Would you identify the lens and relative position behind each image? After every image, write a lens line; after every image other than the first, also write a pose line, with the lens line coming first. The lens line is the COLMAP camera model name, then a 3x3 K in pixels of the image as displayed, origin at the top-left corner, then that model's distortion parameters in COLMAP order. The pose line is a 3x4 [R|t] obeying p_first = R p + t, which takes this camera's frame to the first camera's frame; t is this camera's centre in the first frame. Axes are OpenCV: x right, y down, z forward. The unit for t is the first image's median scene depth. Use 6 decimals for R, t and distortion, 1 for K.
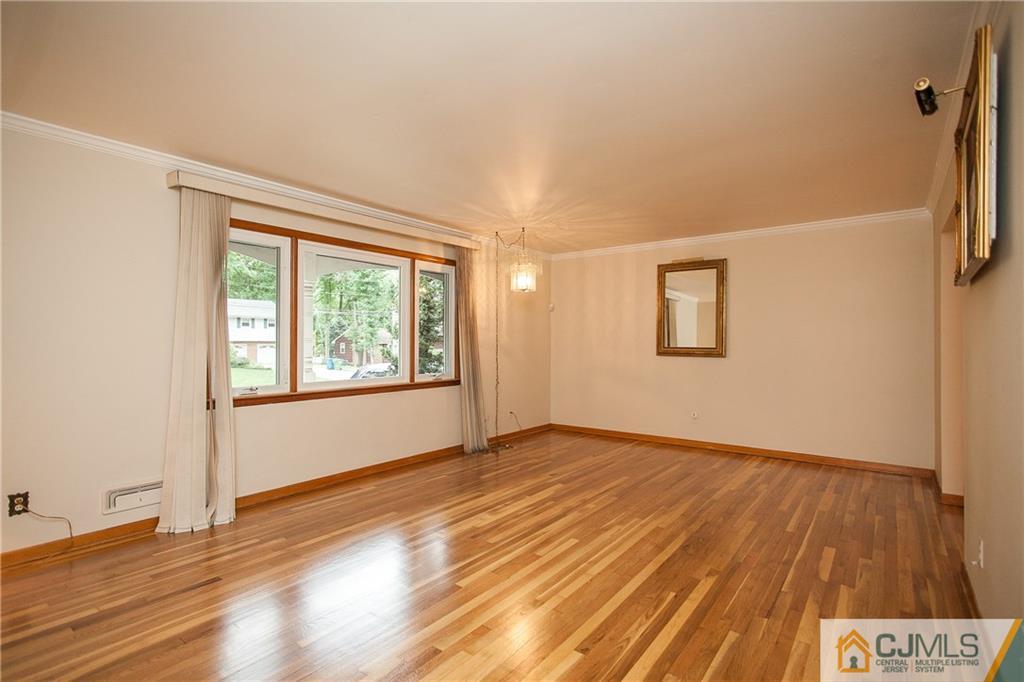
lens RADIAL K [[512.8, 0, 512.0], [0, 512.8, 341.0], [0, 0, 1]] dist [0.000151, -0.000056]
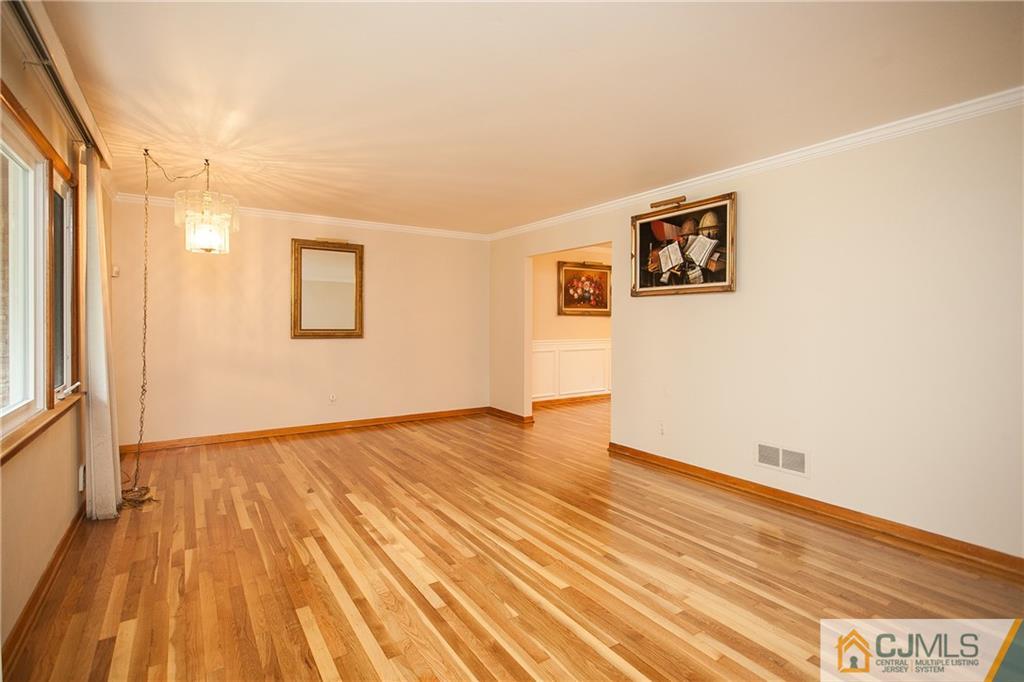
lens RADIAL K [[501.5, 0, 513.8], [0, 501.5, 329.6], [0, 0, 1]] dist [-0.000416, -0.000310]
pose [[0.304247, -0.018088, 0.952421, -0.647826], [-0.005043, 0.999775, 0.020598, -0.012039], [-0.952580, -0.011071, 0.304088, 0.523433]]
